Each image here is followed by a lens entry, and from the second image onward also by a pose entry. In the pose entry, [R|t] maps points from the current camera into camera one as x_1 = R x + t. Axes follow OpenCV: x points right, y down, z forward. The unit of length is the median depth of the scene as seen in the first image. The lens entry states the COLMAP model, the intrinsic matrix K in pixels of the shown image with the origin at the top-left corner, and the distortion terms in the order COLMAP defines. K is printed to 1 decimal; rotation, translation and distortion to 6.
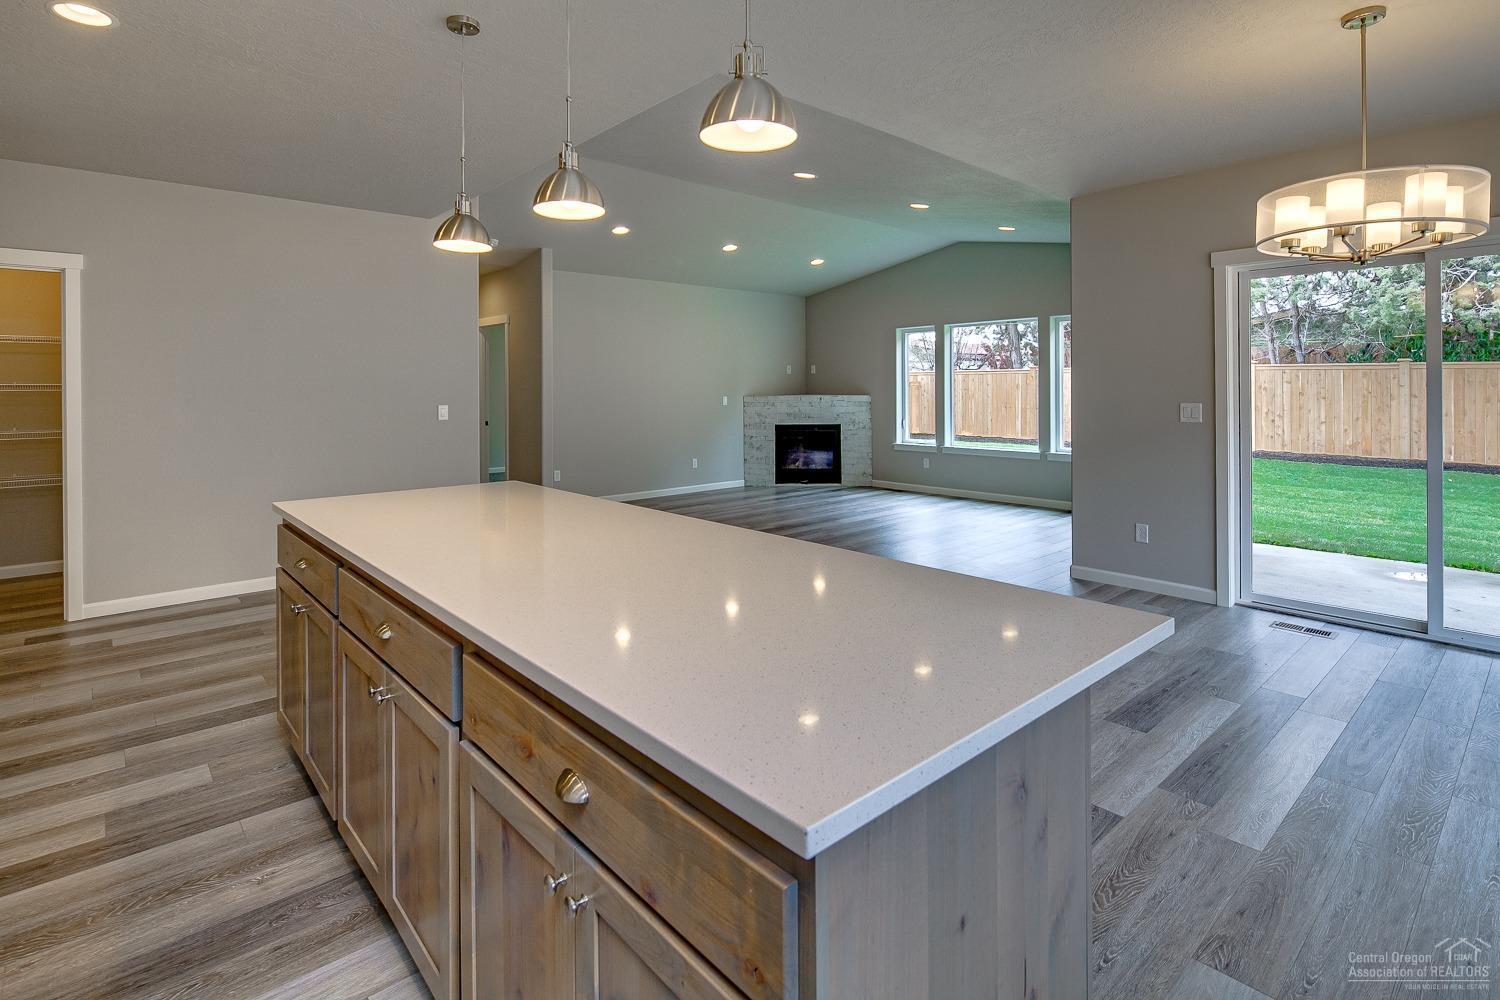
lens RADIAL K [[726.7, 0, 742.8], [0, 726.7, 395.1], [0, 0, 1]] dist [-0.008276, -0.001410]
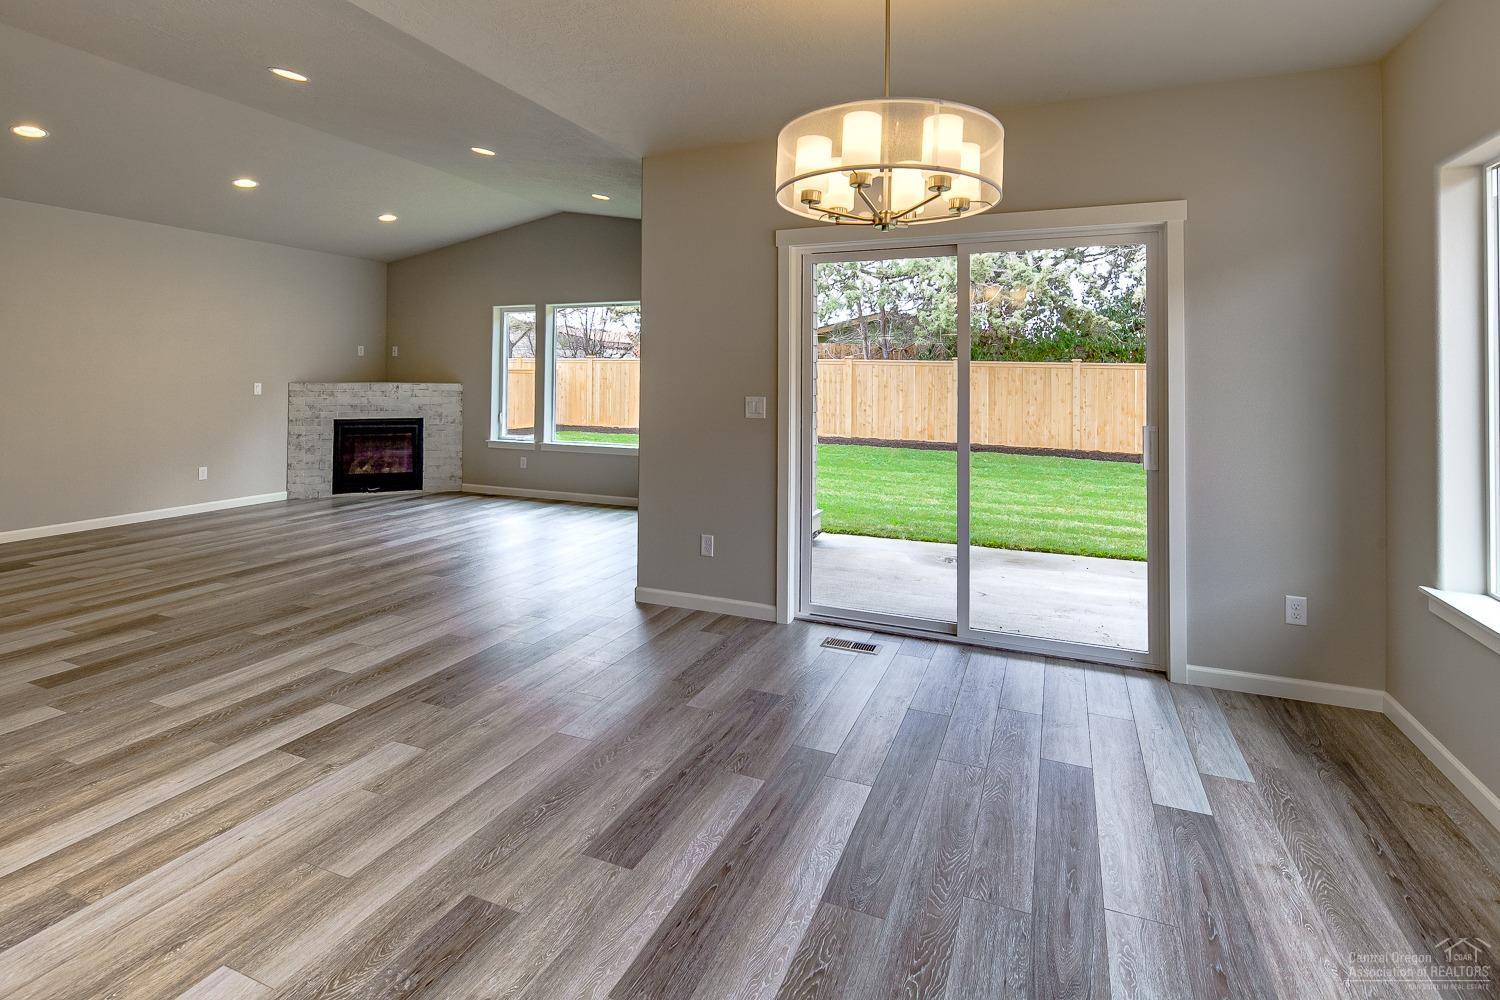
lens RADIAL K [[726.7, 0, 745.2], [0, 726.7, 373.6], [0, 0, 1]] dist [-0.008276, -0.001410]
pose [[0.899740, 0.017079, 0.436092, 0.106547], [-0.010973, 0.999803, -0.016516, -0.001248], [-0.436289, 0.010075, 0.899750, 0.097872]]
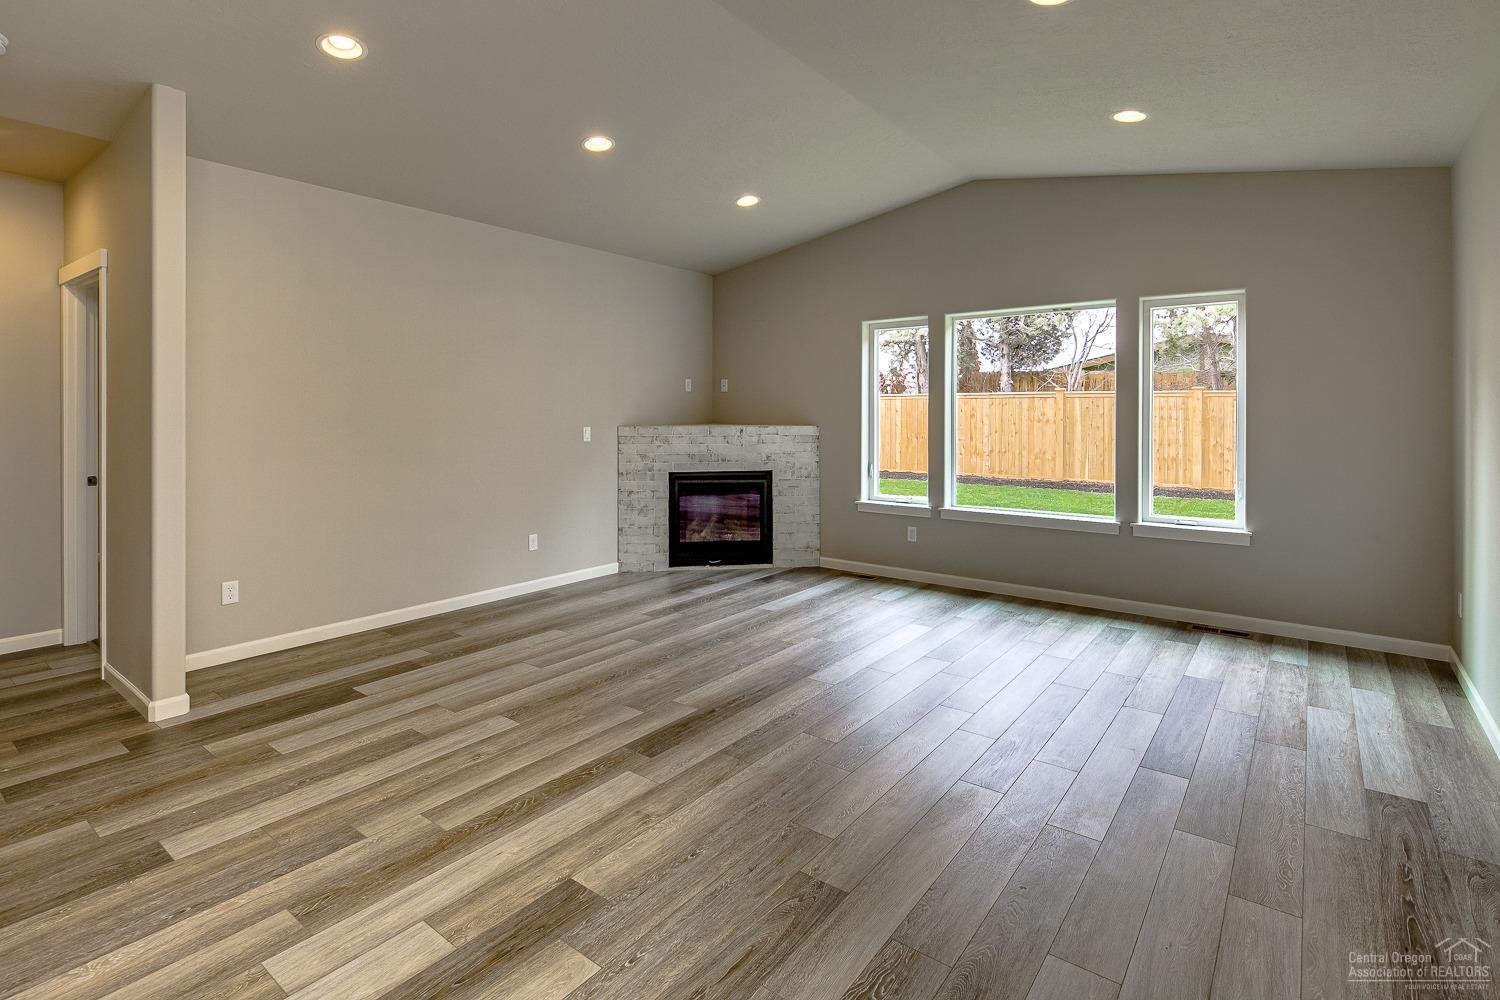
lens RADIAL K [[726.7, 0, 750.5], [0, 726.7, 418.6], [0, 0, 1]] dist [-0.008276, -0.001410]
pose [[0.979710, 0.005742, 0.200336, -0.012335], [-0.005032, 0.999979, -0.004054, -0.003229], [-0.200355, 0.002963, 0.979719, 0.392298]]
